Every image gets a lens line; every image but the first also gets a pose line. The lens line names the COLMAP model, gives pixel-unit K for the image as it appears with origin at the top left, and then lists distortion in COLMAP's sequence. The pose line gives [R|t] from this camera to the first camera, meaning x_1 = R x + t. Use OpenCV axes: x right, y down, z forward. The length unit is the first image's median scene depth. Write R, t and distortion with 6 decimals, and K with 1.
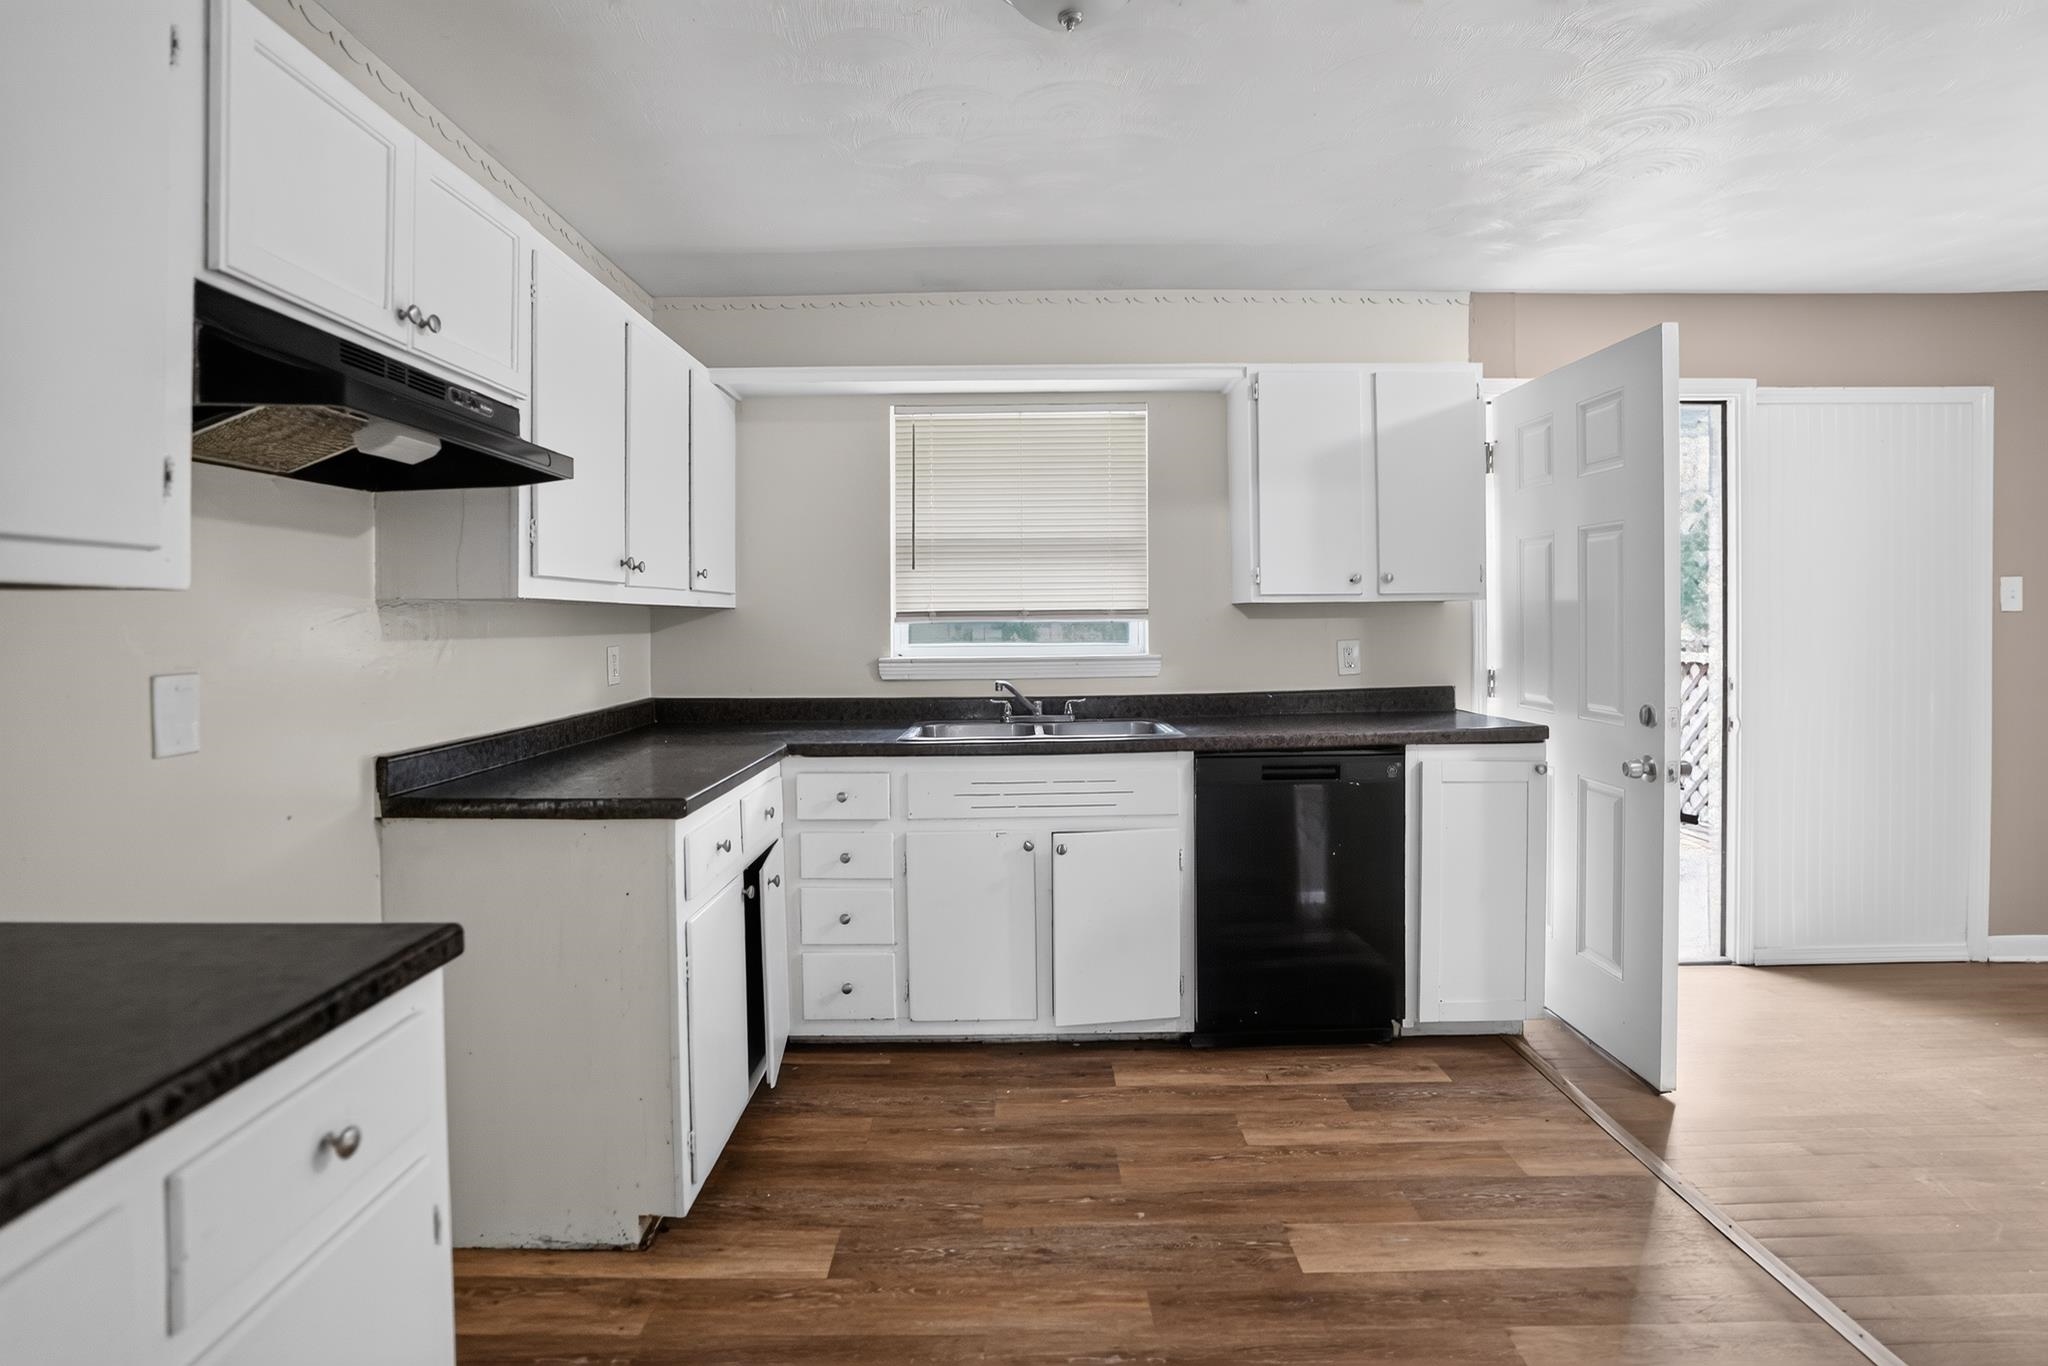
lens RADIAL K [[964.3, 0, 1002.9], [0, 964.3, 629.7], [0, 0, 1]] dist [-0.050554, 0.017751]
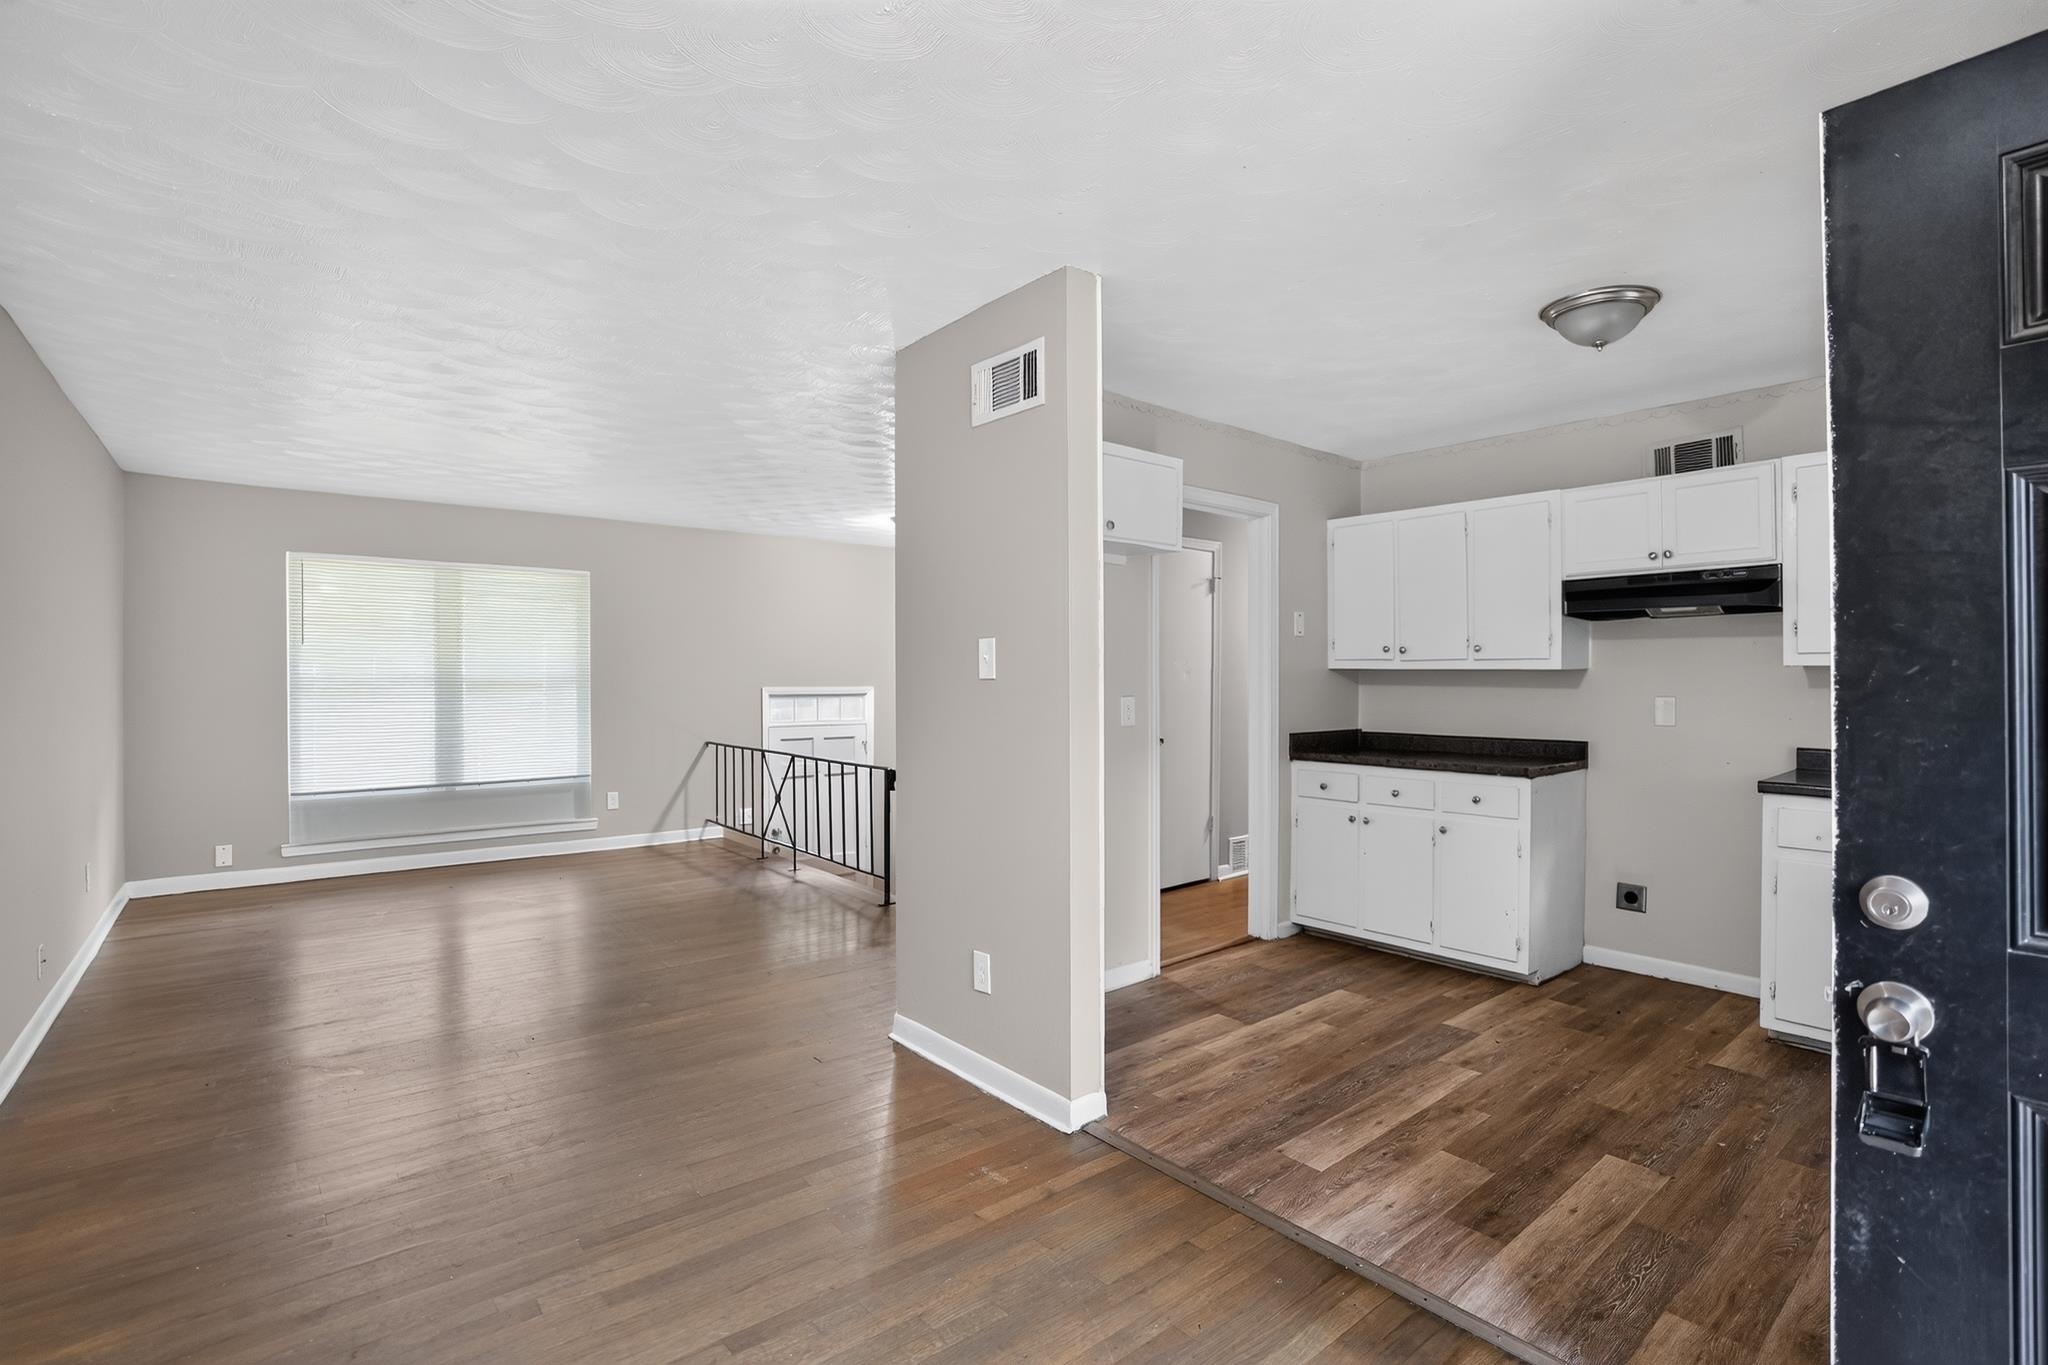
lens RADIAL K [[939.0, 0, 1024.0], [0, 939.0, 682.5], [0, 0, 1]] dist [-0.000475, 0.000062]
pose [[-0.765640, 0.010861, -0.643177, 1.873196], [0.001666, 0.999888, 0.014901, -0.030436], [0.643267, 0.010337, -0.765572, 1.515757]]
